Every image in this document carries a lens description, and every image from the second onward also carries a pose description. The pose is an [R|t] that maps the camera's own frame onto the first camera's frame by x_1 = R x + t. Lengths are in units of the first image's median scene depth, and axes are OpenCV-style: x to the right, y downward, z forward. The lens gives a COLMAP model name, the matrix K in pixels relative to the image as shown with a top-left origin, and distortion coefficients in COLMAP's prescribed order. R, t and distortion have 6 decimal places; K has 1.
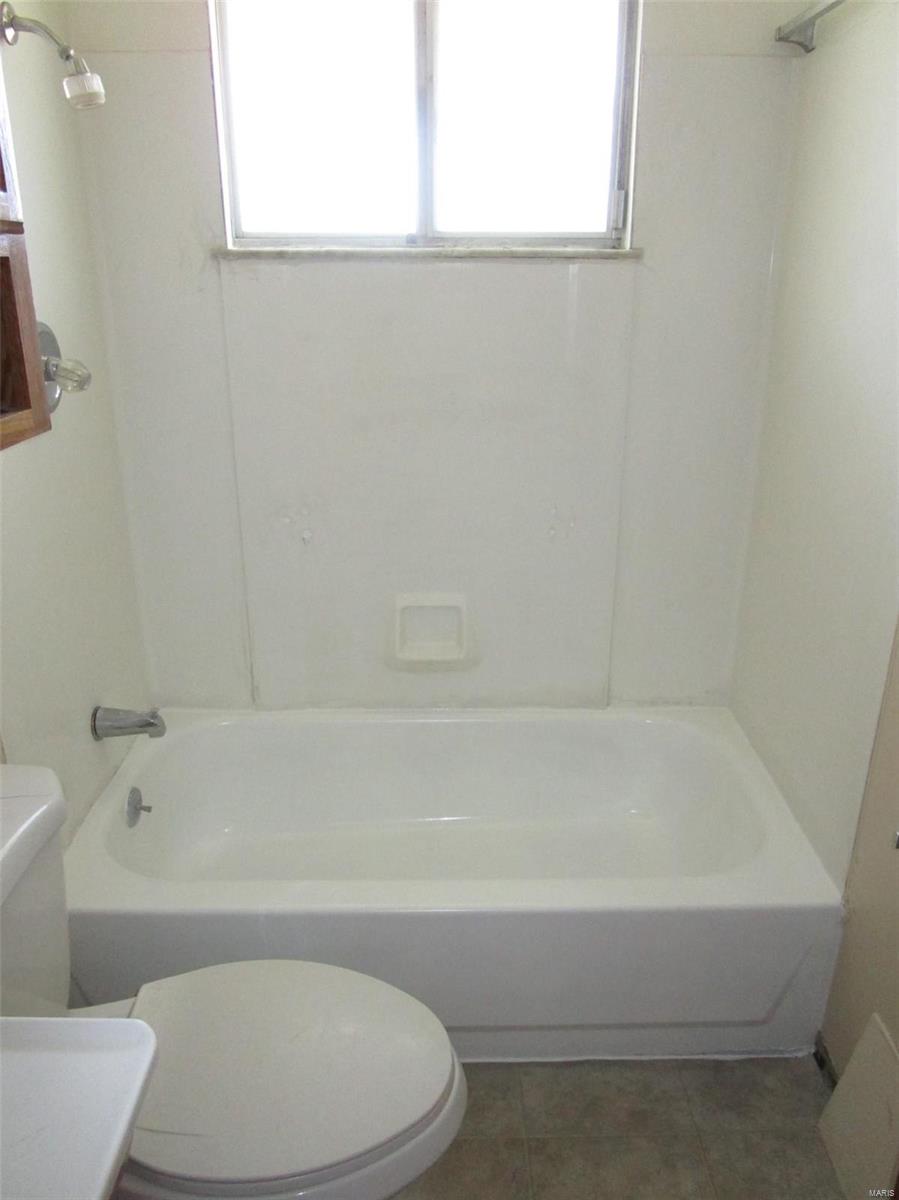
lens RADIAL K [[893.7, 0, 449.5], [0, 893.7, 600.0], [0, 0, 1]] dist [-0.034567, 0.004197]
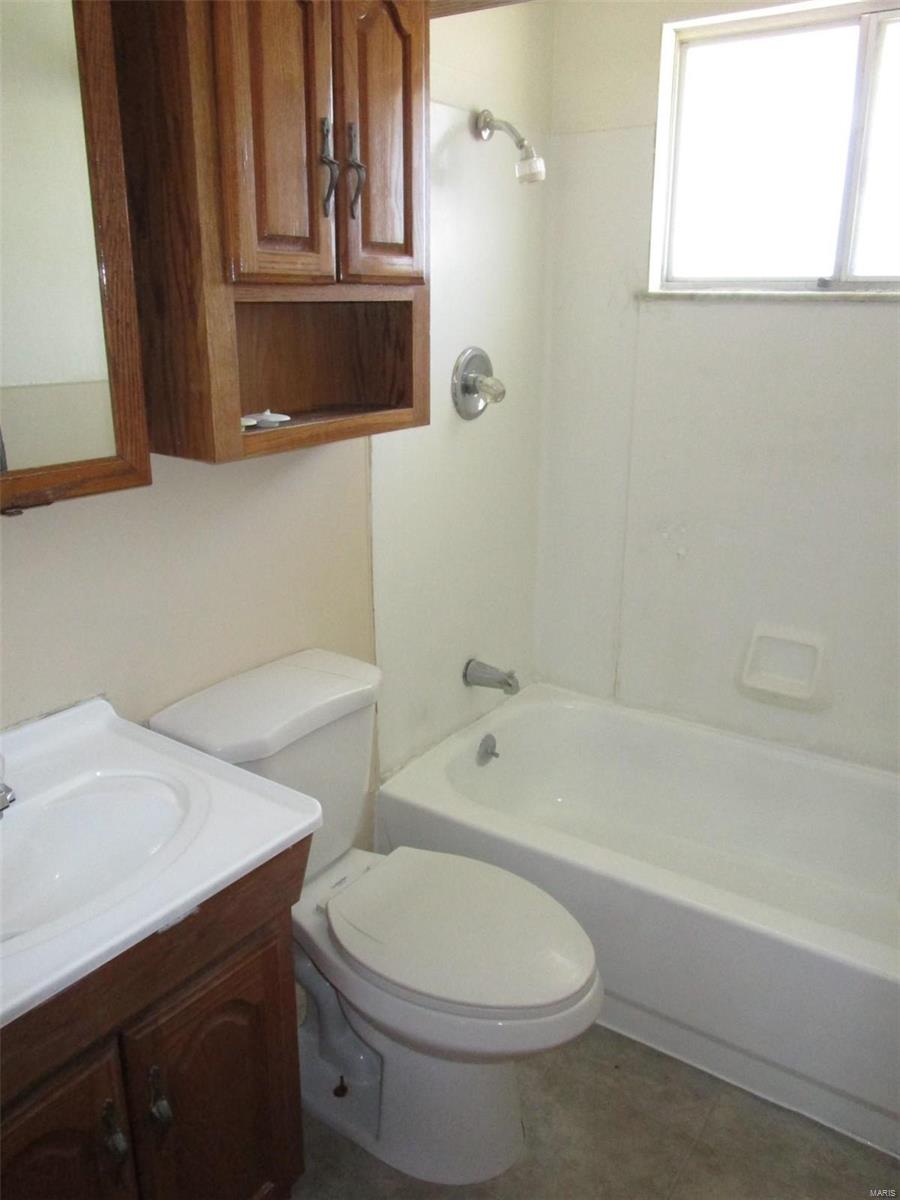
lens RADIAL K [[944.0, 0, 450.0], [0, 944.0, 600.0], [0, 0, 1]] dist [-0.039874, -0.000687]
pose [[0.809283, 0.174855, -0.560792, 0.289970], [-0.203902, 0.978930, 0.010978, 0.032455], [0.550895, 0.105463, 0.827884, -0.100738]]
